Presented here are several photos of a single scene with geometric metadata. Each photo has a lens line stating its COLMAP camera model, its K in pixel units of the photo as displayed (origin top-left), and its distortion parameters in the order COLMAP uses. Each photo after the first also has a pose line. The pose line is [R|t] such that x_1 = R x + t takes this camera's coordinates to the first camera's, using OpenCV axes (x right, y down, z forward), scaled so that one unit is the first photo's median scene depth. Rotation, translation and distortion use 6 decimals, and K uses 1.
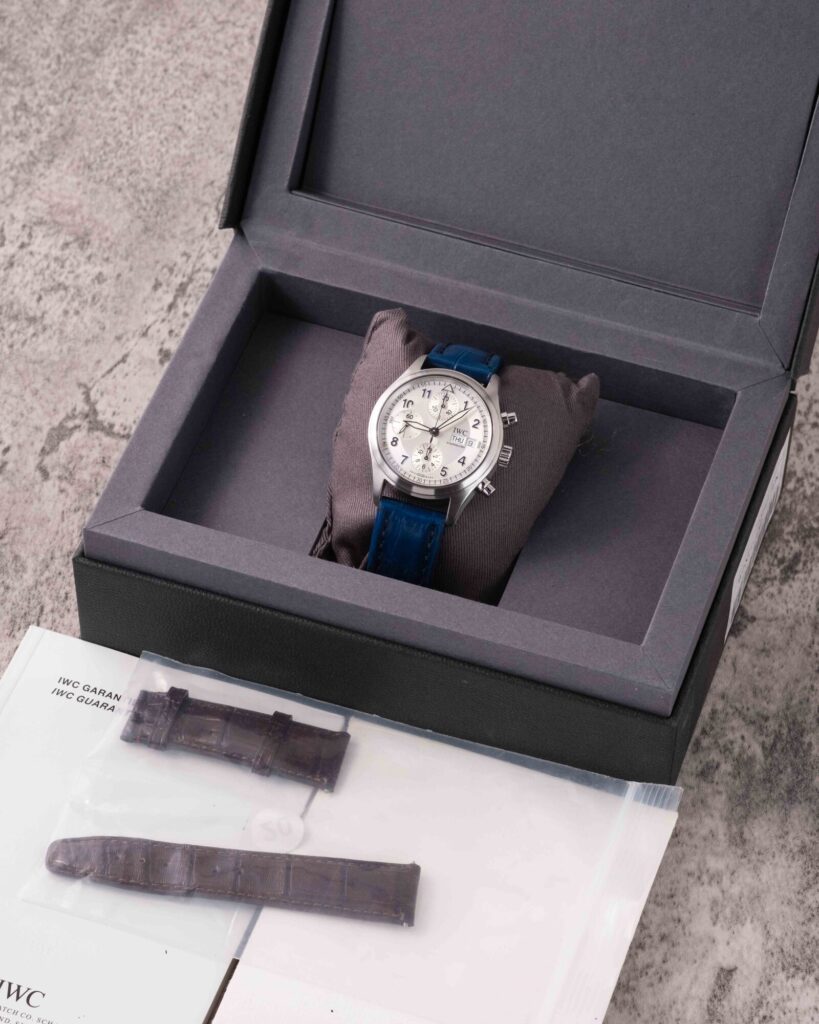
lens RADIAL K [[3814.5, 0, 409.5], [0, 3814.5, 512.0], [0, 0, 1]] dist [0.105780, 0.853011]
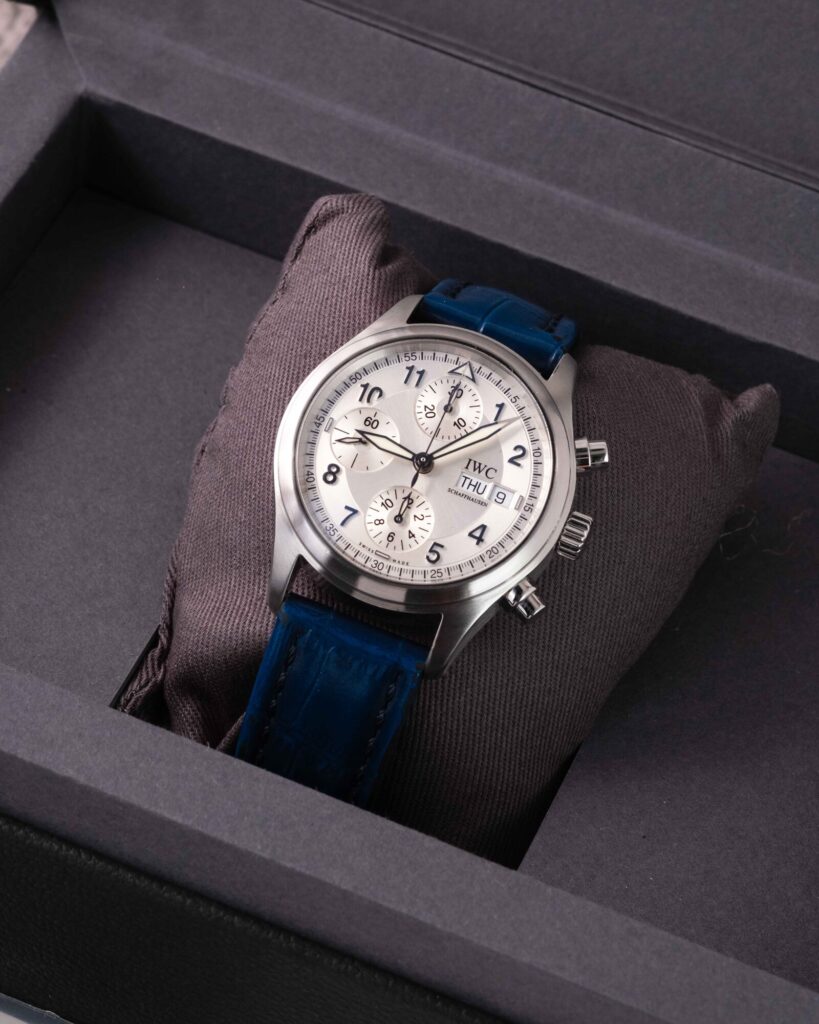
lens RADIAL K [[3814.5, 0, 409.5], [0, 3814.5, 512.0], [0, 0, 1]] dist [0.105780, 0.853011]
pose [[0.992368, 0.116518, 0.040364, -0.012231], [-0.114828, 0.992500, -0.041924, 0.003526], [-0.044947, 0.036969, 0.998305, 0.549454]]
